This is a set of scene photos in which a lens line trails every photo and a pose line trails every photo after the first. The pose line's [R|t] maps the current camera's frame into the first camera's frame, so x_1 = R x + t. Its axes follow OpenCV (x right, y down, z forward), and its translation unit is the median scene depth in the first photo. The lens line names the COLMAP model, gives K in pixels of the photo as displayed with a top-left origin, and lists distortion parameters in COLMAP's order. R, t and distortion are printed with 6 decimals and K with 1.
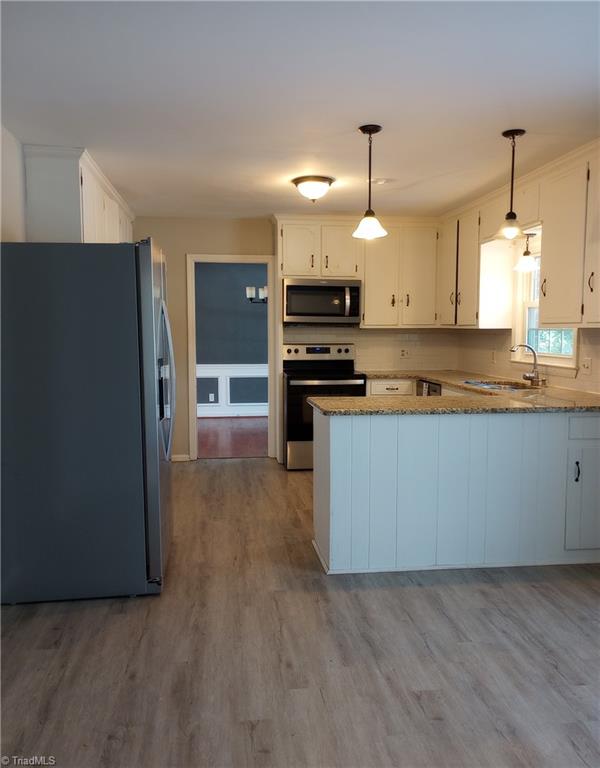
lens RADIAL K [[660.2, 0, 301.1], [0, 660.2, 391.1], [0, 0, 1]] dist [0.063086, -0.081017]
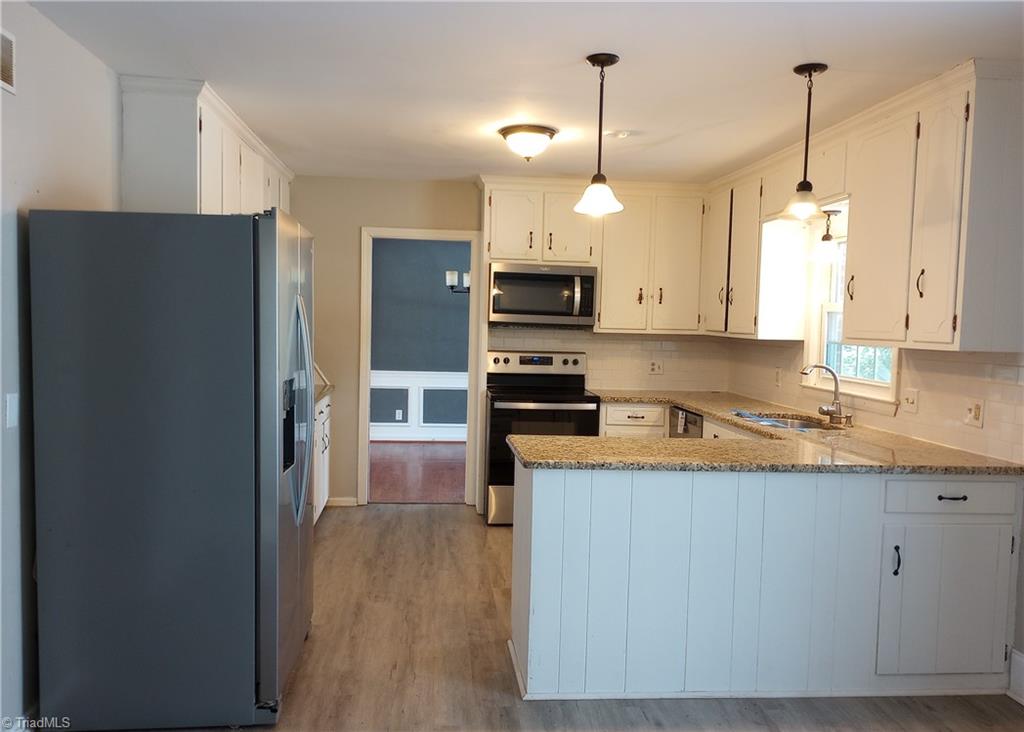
lens RADIAL K [[847.0, 0, 496.6], [0, 847.0, 373.3], [0, 0, 1]] dist [0.040179, -0.011409]
pose [[0.998769, 0.028424, -0.040659, 0.027278], [-0.029652, 0.999112, -0.029923, -0.024022], [0.039773, 0.031091, 0.998725, 0.078425]]
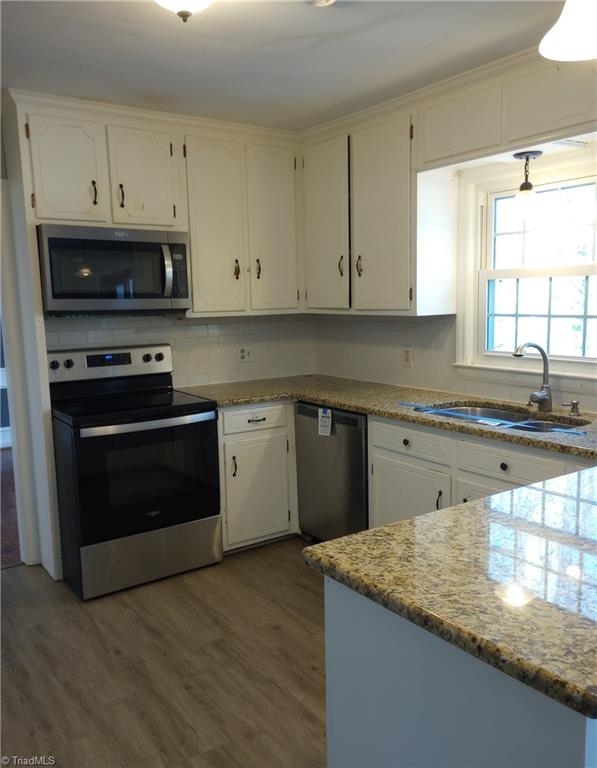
lens RADIAL K [[660.2, 0, 299.6], [0, 660.2, 391.1], [0, 0, 1]] dist [0.063086, -0.081017]
pose [[0.885469, -0.084886, 0.456879, -0.117503], [0.065057, 0.996136, 0.058991, -0.076636], [-0.460122, -0.022511, 0.887570, 0.574291]]
